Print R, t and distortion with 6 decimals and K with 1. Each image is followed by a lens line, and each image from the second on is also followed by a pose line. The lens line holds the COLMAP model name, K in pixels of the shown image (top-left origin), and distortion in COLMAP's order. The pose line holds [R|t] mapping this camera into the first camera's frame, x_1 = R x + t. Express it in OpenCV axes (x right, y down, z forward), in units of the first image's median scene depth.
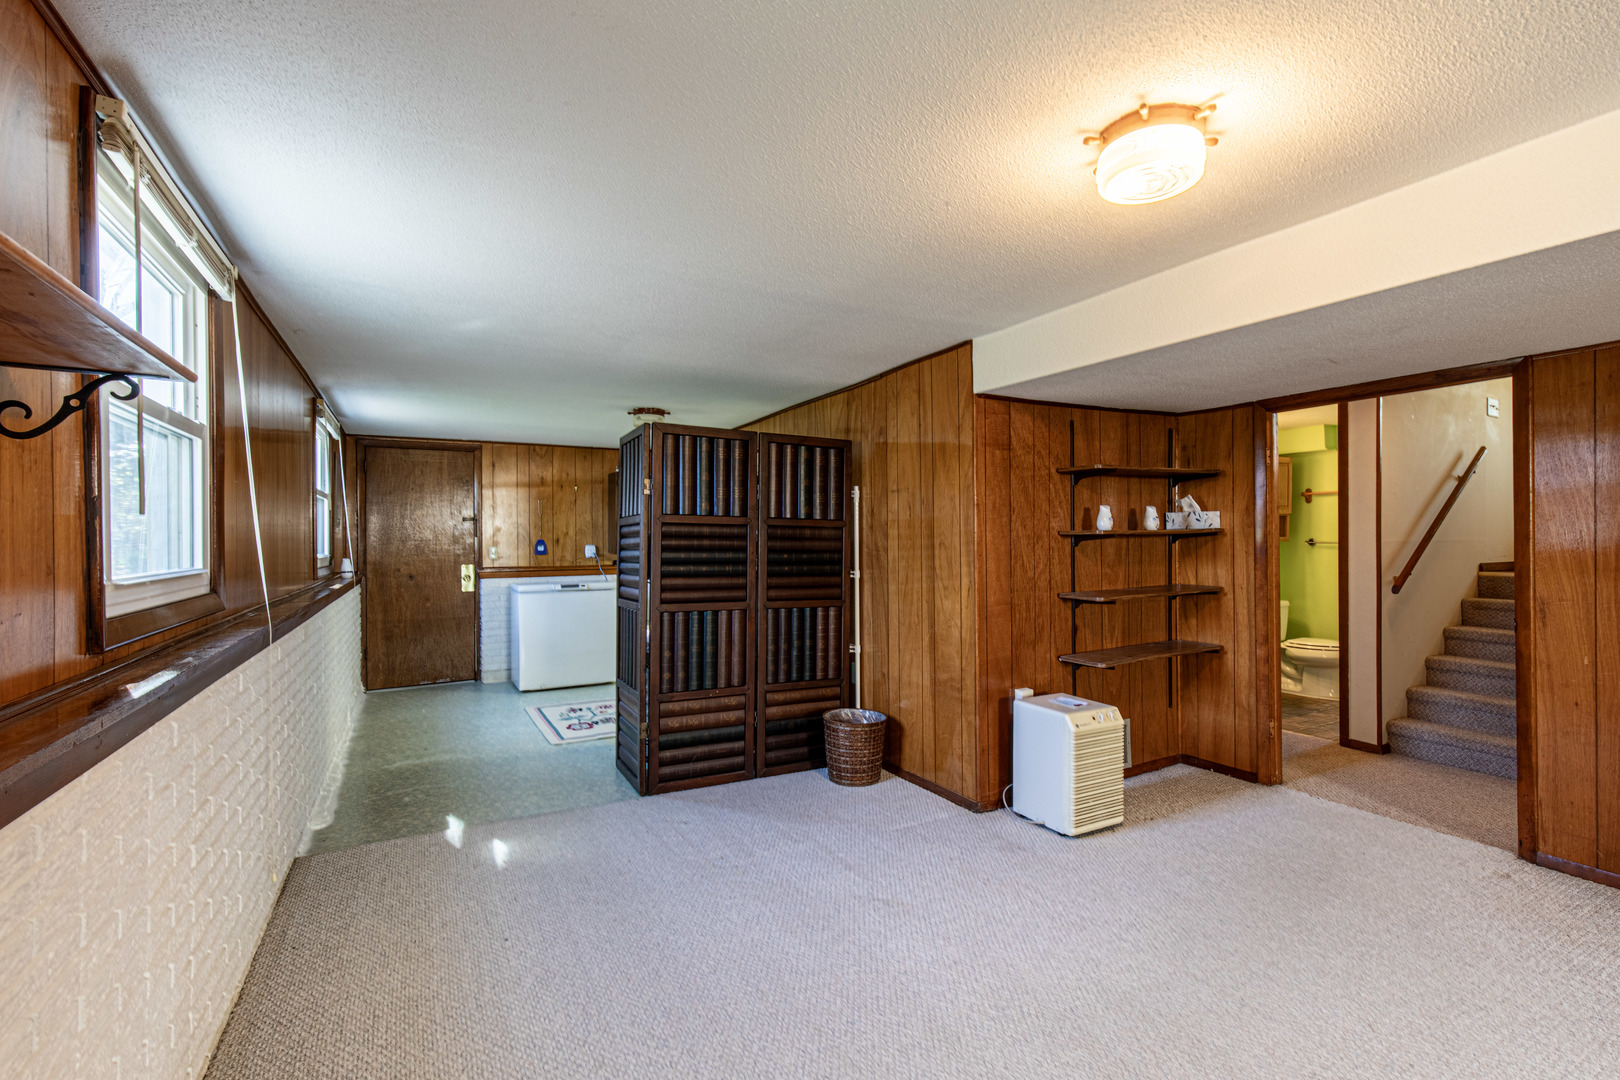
lens RADIAL K [[725.3, 0, 813.1], [0, 725.3, 544.0], [0, 0, 1]] dist [0.005211, -0.000480]
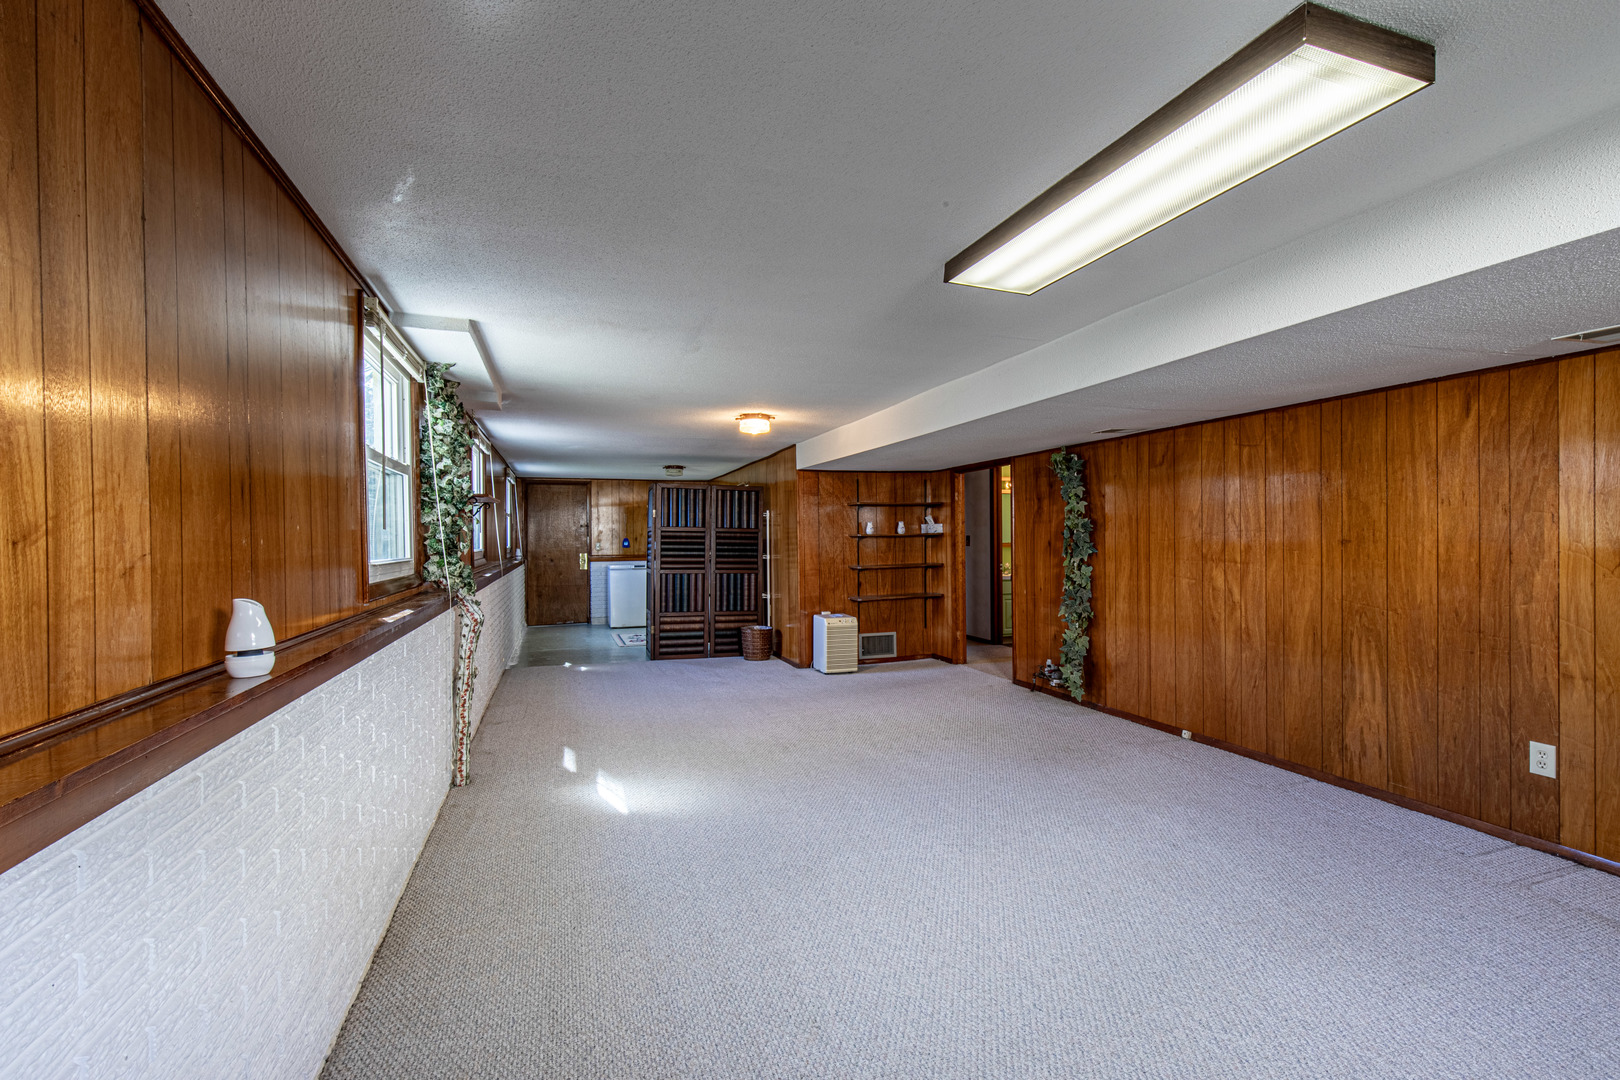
lens RADIAL K [[725.3, 0, 802.4], [0, 725.3, 541.6], [0, 0, 1]] dist [0.005211, -0.000480]
pose [[0.984191, 0.001227, -0.177105, 0.493078], [-0.001090, 0.999999, 0.000869, 0.000082], [0.177106, -0.000662, 0.984192, -0.861805]]
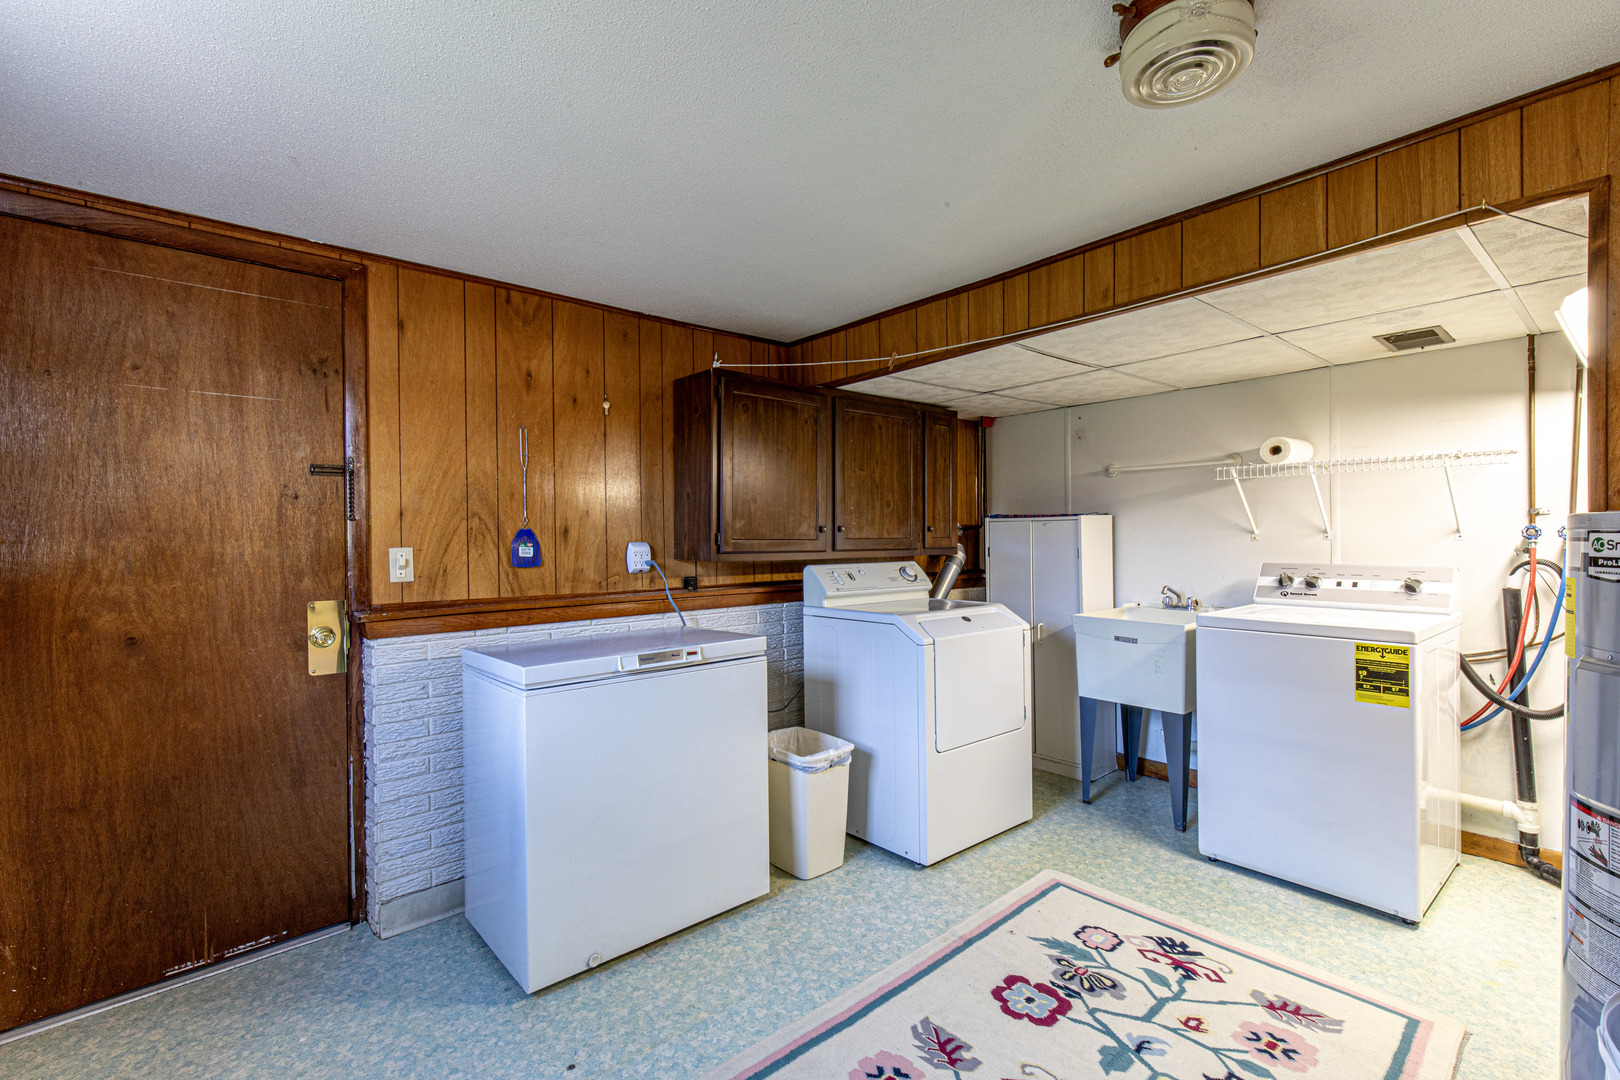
lens RADIAL K [[725.3, 0, 821.5], [0, 725.3, 536.2], [0, 0, 1]] dist [0.005211, -0.000480]
pose [[0.974713, -0.005192, 0.223399, -0.509685], [0.005266, 0.999986, 0.000265, -0.002365], [-0.223398, 0.000918, 0.974727, 0.959450]]
